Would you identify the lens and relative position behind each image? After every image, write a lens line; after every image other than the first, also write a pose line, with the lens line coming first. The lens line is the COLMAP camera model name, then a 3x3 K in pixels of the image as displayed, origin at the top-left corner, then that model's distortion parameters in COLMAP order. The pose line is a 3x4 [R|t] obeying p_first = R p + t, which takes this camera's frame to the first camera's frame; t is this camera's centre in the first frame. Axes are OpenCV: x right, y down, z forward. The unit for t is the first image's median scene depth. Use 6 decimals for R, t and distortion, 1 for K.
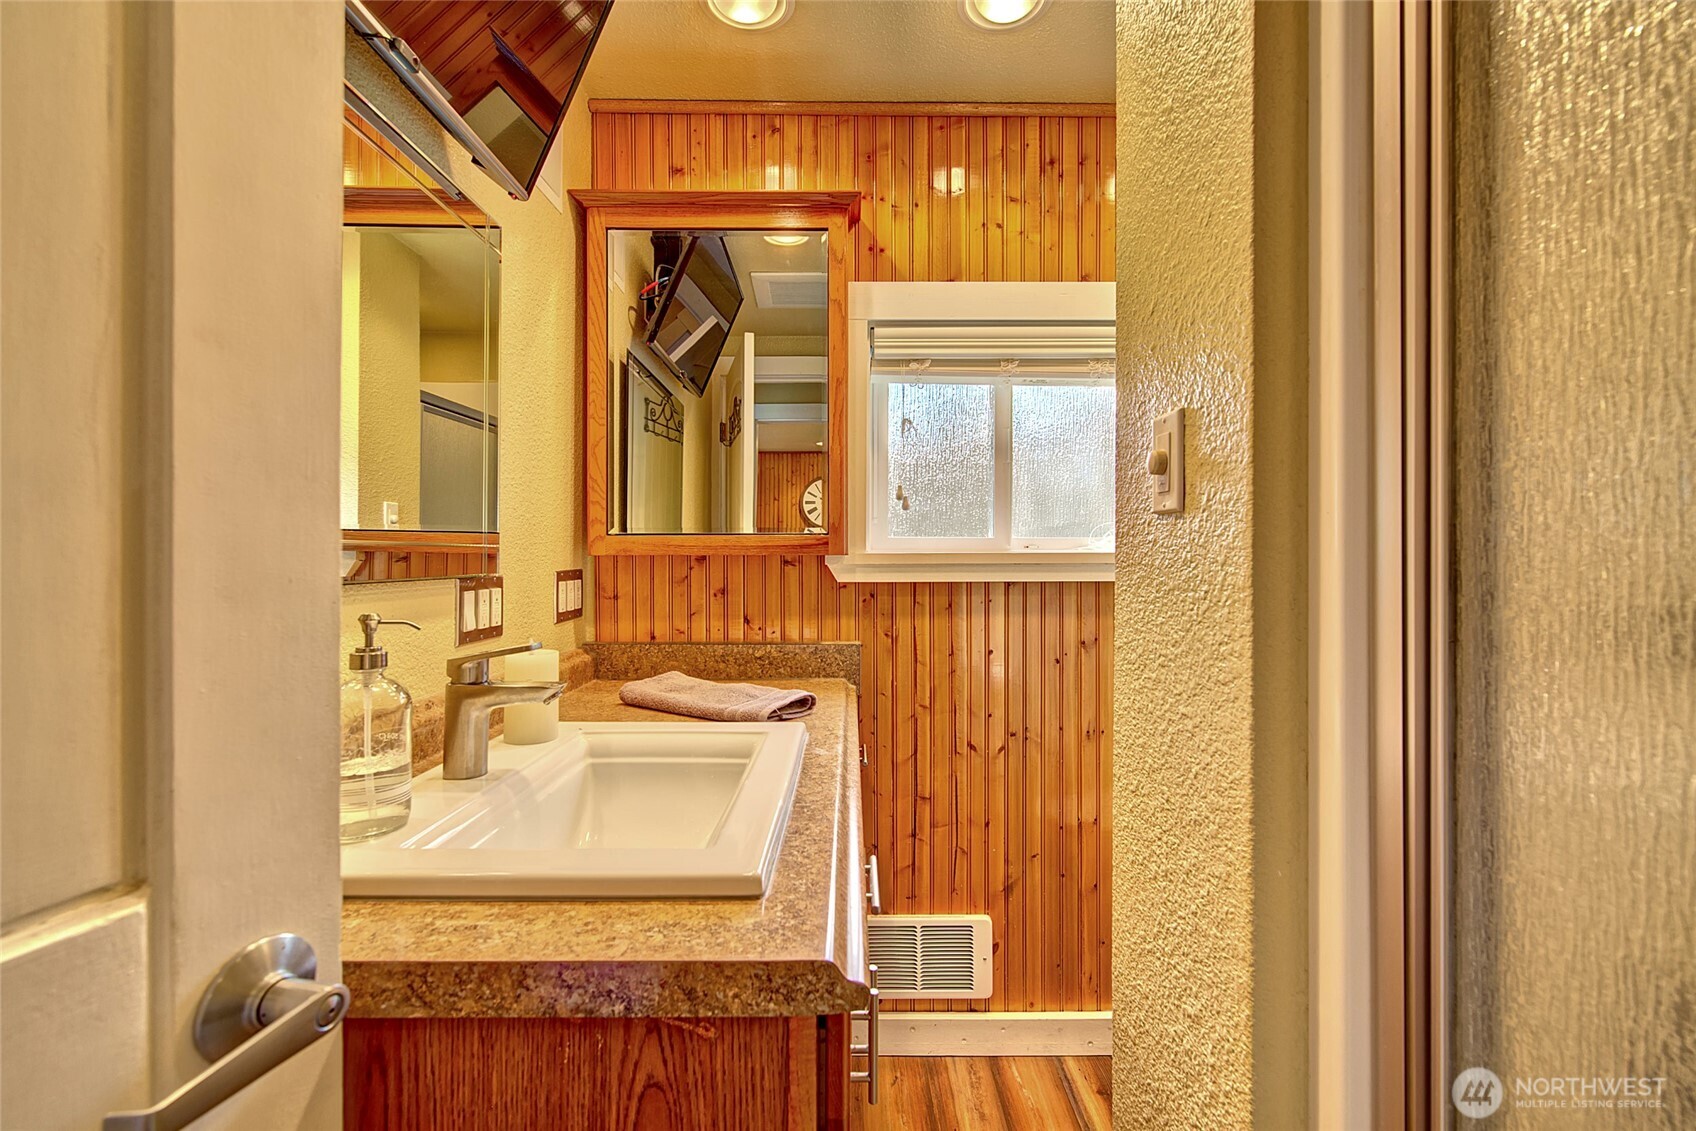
lens RADIAL K [[729.6, 0, 849.3], [0, 729.6, 558.9], [0, 0, 1]] dist [-0.000261, 0.000237]
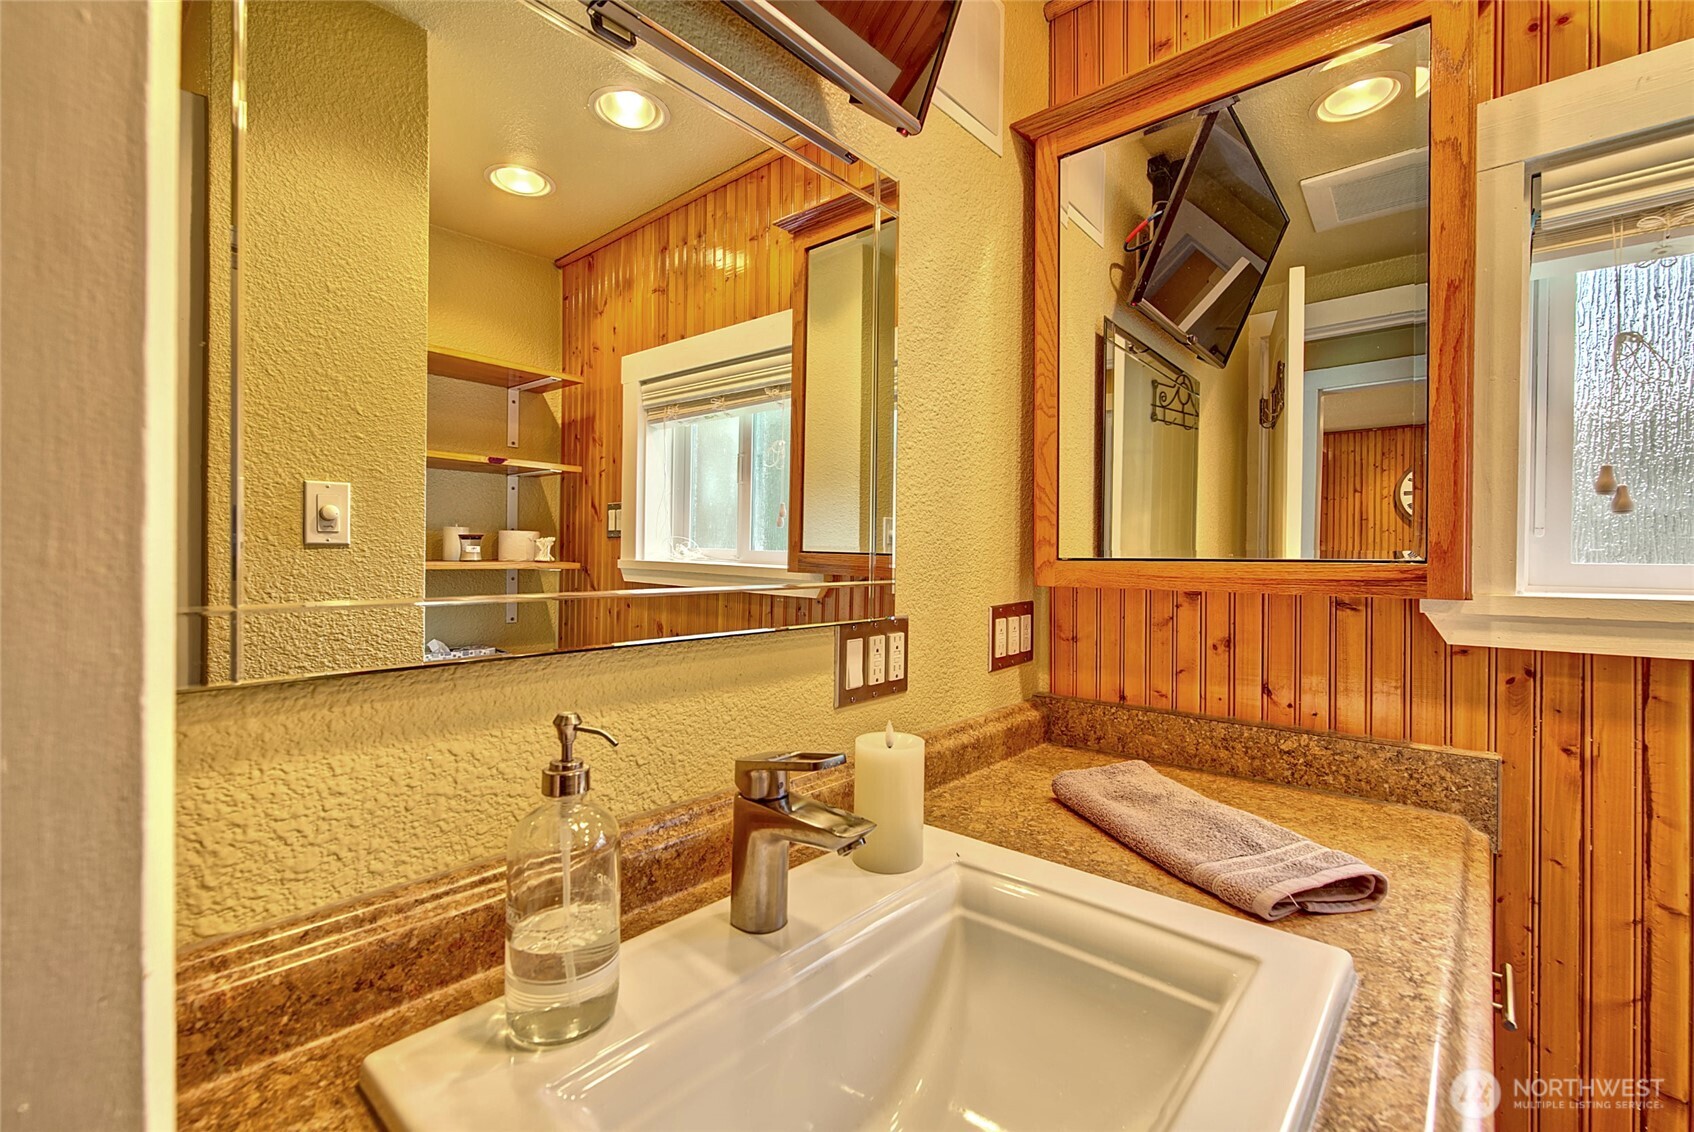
lens RADIAL K [[728.7, 0, 848.3], [0, 728.7, 559.4], [0, 0, 1]] dist [-0.000261, 0.000237]
pose [[0.754474, 0.008052, -0.656280, 0.003754], [-0.007525, 0.999965, 0.003617, -0.032711], [0.656287, 0.002210, 0.754508, 0.264857]]
